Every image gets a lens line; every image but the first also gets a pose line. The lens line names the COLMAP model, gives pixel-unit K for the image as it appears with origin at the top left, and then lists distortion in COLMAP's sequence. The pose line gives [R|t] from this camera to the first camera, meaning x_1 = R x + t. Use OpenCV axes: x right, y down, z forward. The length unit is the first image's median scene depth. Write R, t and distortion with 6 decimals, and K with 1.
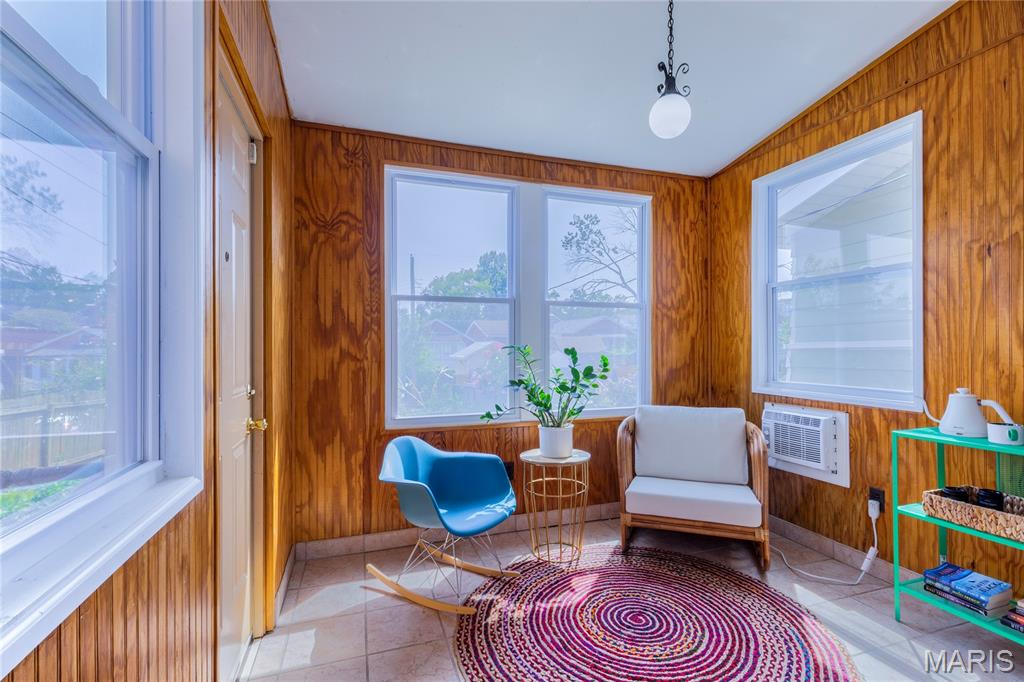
lens RADIAL K [[459.2, 0, 510.9], [0, 459.2, 340.5], [0, 0, 1]] dist [0.006276, -0.000789]
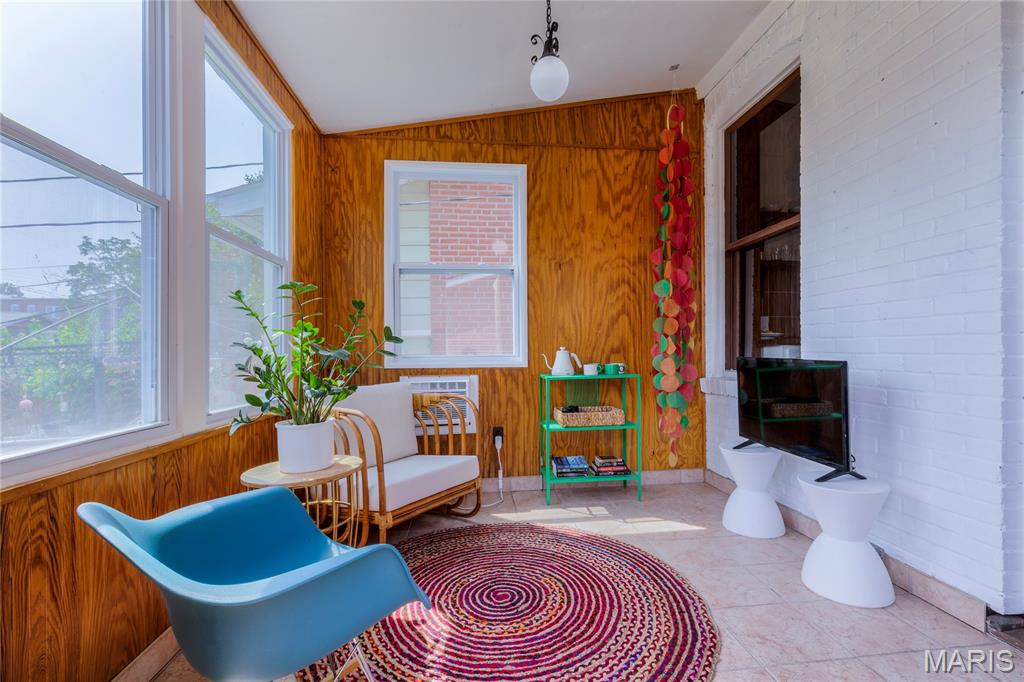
lens RADIAL K [[459.2, 0, 513.4], [0, 459.2, 350.0], [0, 0, 1]] dist [0.006276, -0.000789]
pose [[0.222622, 0.006246, 0.974885, -0.542117], [-0.001761, 0.999980, -0.006005, 0.105230], [-0.974903, -0.000380, 0.222628, 0.678497]]
